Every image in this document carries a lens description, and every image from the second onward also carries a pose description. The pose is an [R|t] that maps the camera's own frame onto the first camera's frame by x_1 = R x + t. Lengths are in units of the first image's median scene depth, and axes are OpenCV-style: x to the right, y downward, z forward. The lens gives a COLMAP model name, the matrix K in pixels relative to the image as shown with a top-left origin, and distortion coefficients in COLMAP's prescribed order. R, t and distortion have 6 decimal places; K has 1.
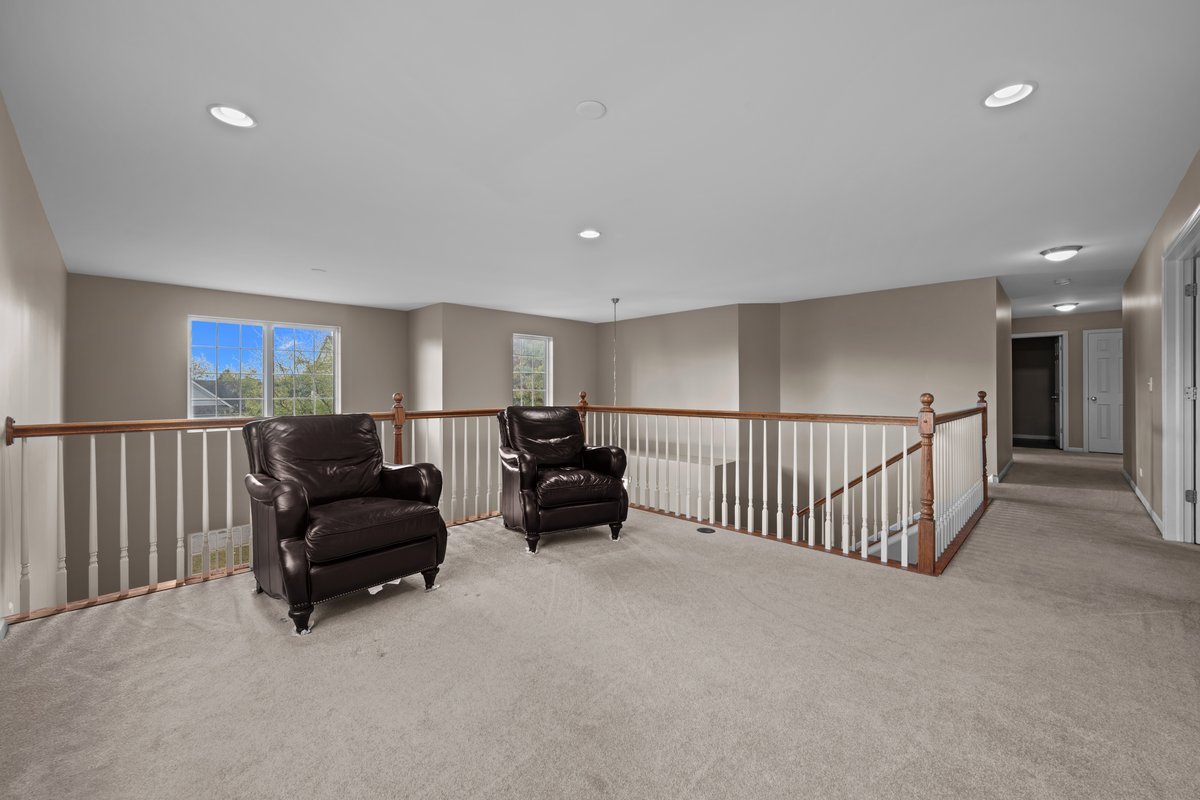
lens RADIAL K [[526.3, 0, 600.7], [0, 526.3, 391.7], [0, 0, 1]] dist [0.001505, 0.000584]
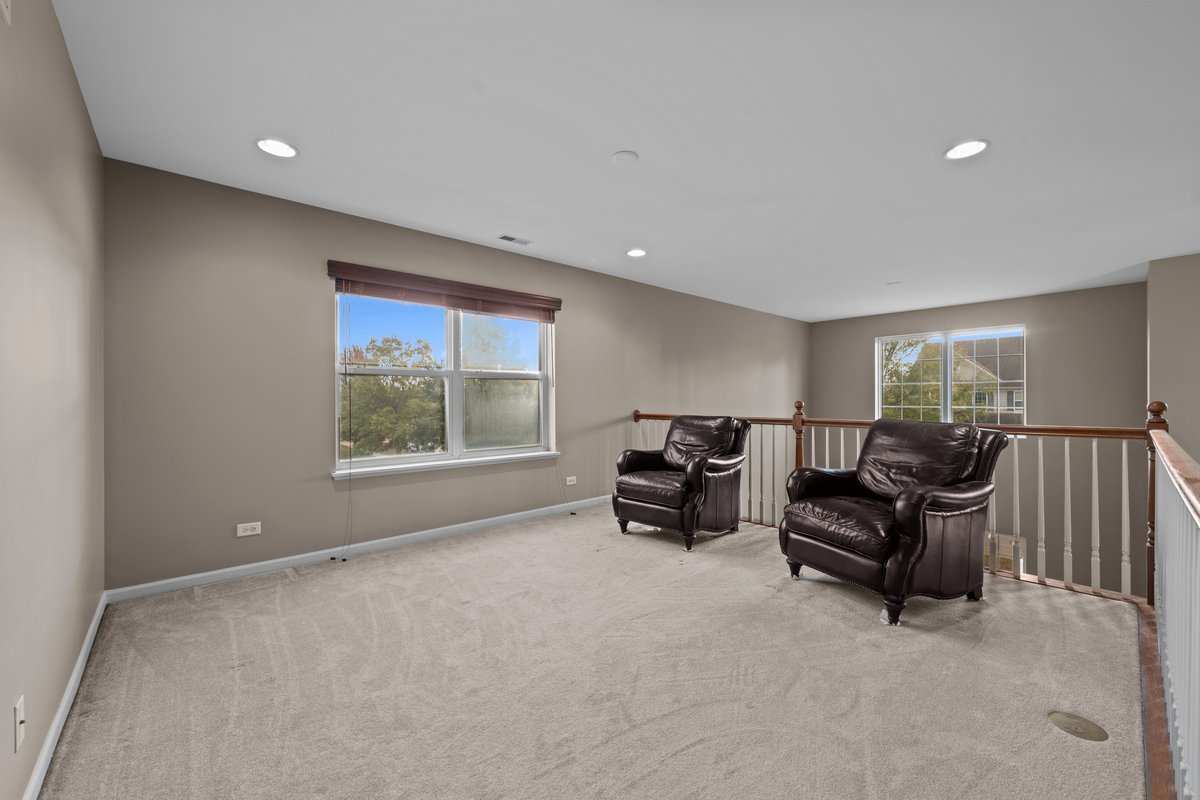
lens RADIAL K [[465.2, 0, 602.8], [0, 465.2, 405.9], [0, 0, 1]] dist [-0.002752, 0.000377]
pose [[-0.127176, 0.009019, -0.991839, 0.672635], [0.005970, 0.999948, 0.008328, 0.007723], [0.991862, -0.004862, -0.127223, 0.755769]]
